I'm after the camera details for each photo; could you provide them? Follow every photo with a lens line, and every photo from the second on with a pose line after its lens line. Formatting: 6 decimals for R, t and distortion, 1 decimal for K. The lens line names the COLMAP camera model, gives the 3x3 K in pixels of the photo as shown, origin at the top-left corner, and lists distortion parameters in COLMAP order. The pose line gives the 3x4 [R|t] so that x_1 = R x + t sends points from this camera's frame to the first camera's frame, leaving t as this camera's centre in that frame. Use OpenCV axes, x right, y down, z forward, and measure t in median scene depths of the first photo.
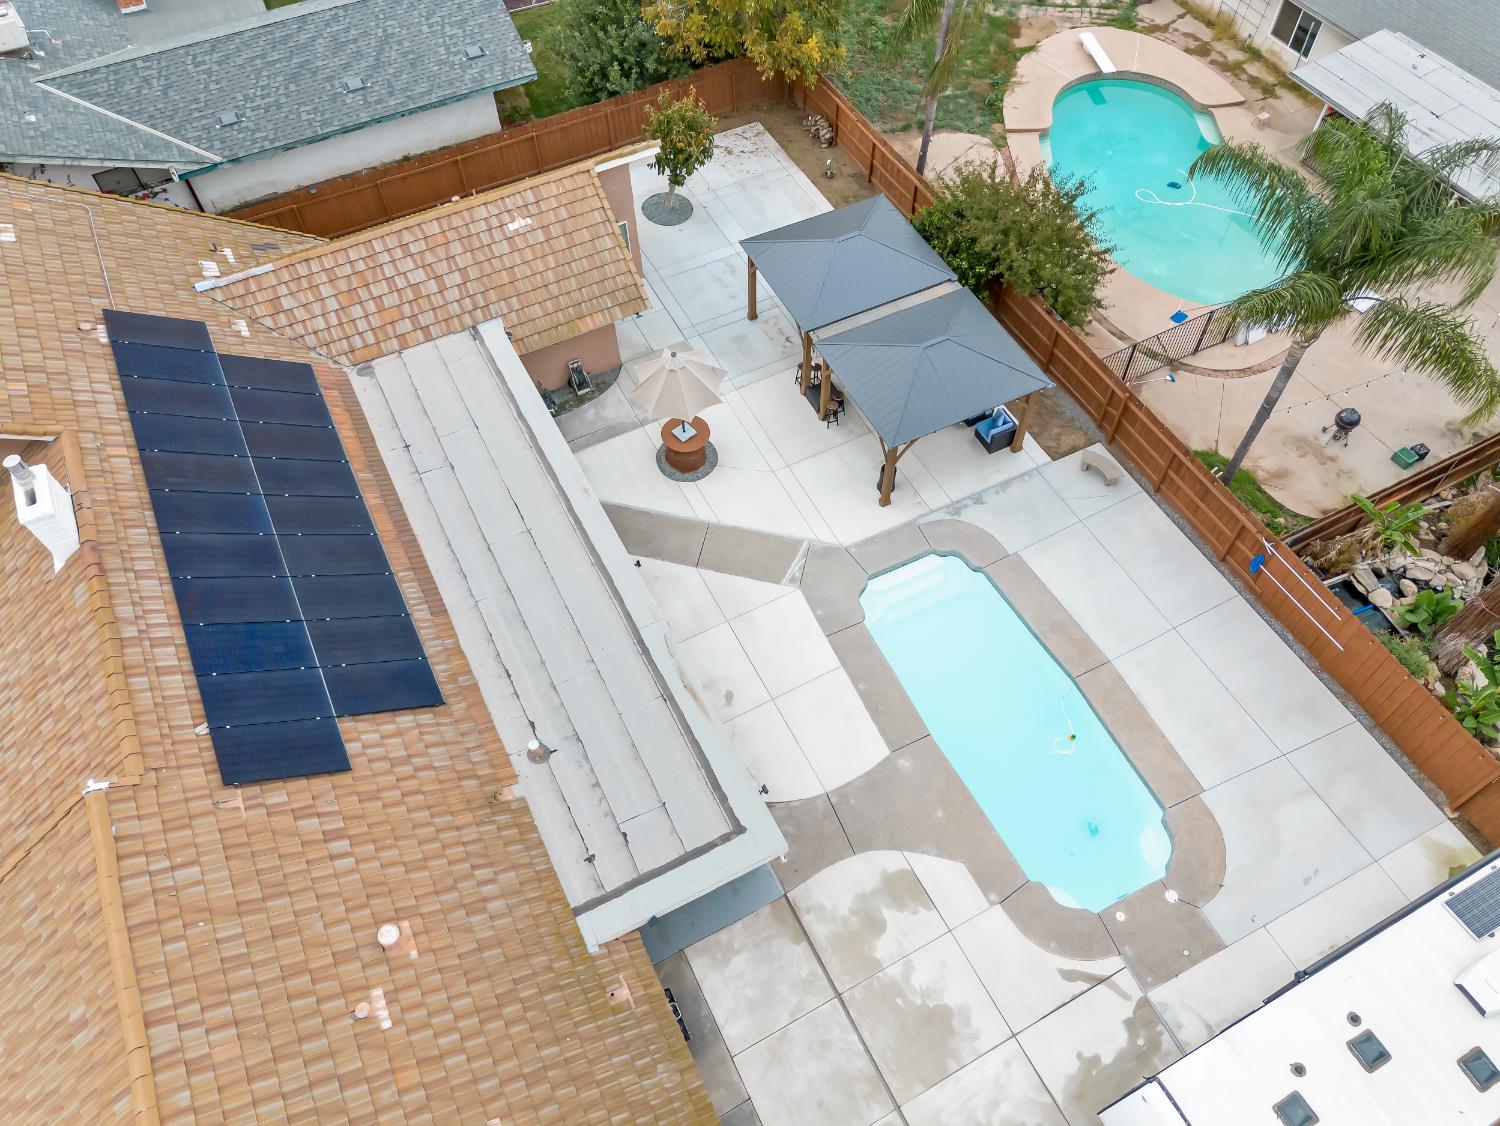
lens RADIAL K [[1063.2, 0, 752.1], [0, 1063.2, 568.9], [0, 0, 1]] dist [0.054000, -0.029824]
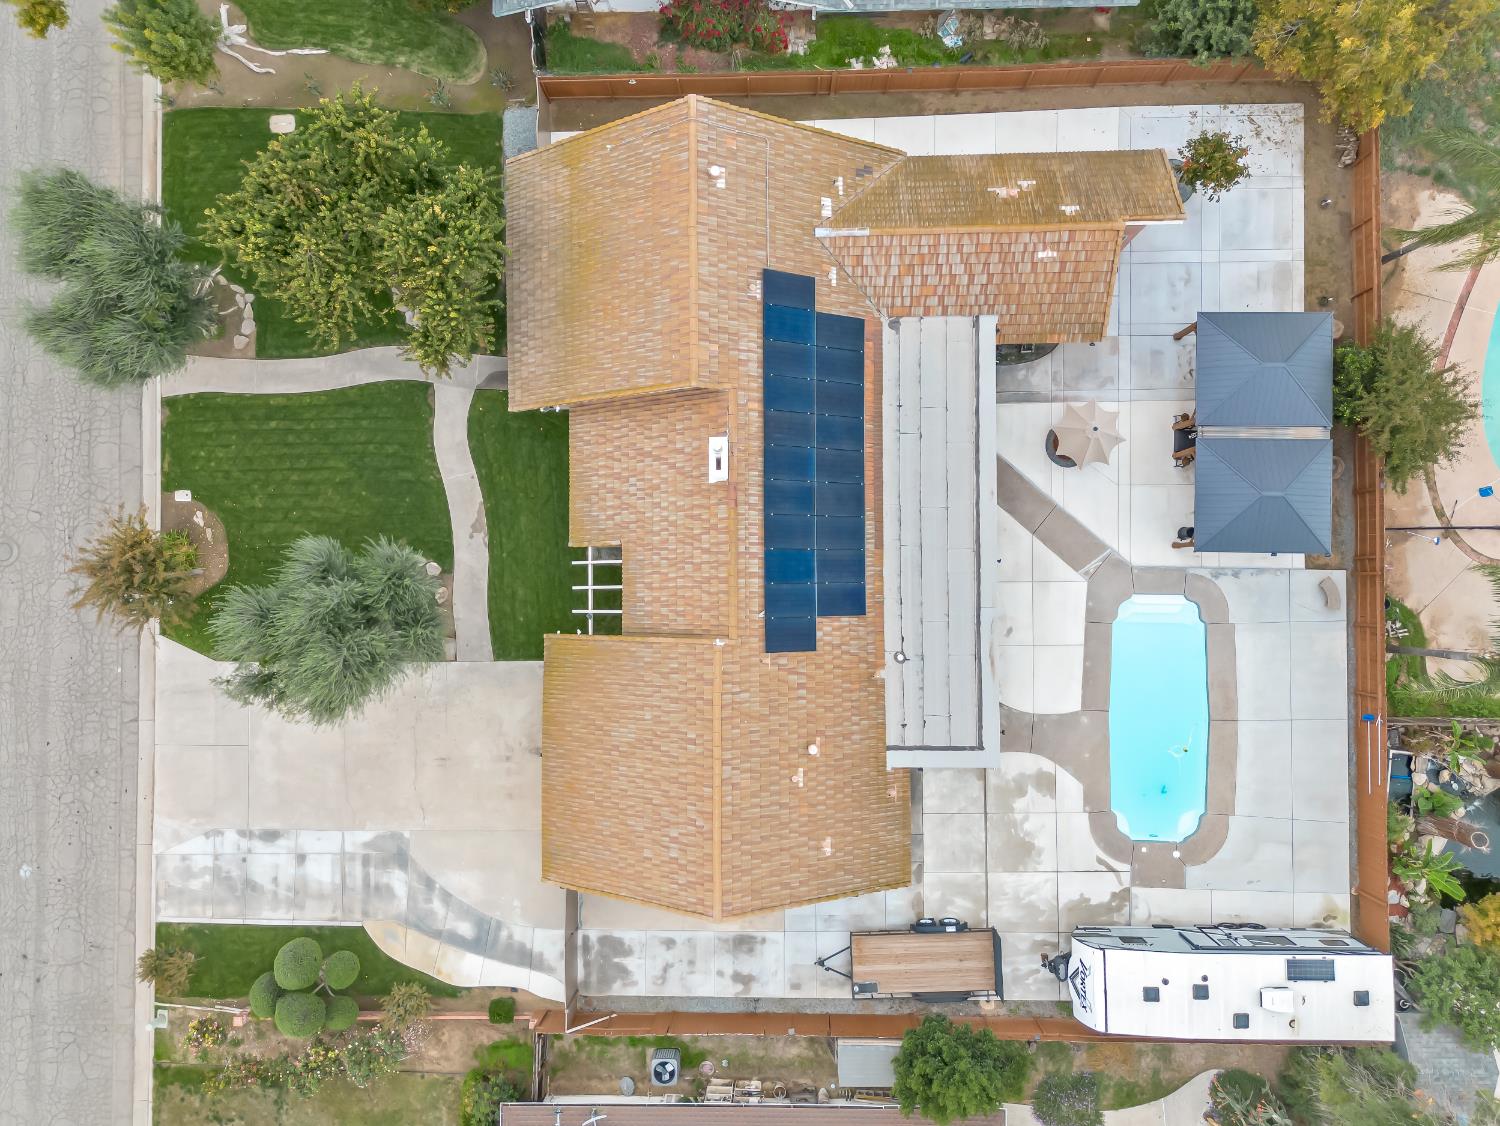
lens RADIAL K [[1063.2, 0, 750.8], [0, 1063.2, 560.2], [0, 0, 1]] dist [0.054000, -0.029824]
pose [[0.891474, 0.452265, -0.027027, -0.380039], [-0.360706, 0.744567, 0.561704, -0.734163], [0.274162, -0.490996, 0.826897, -0.407021]]
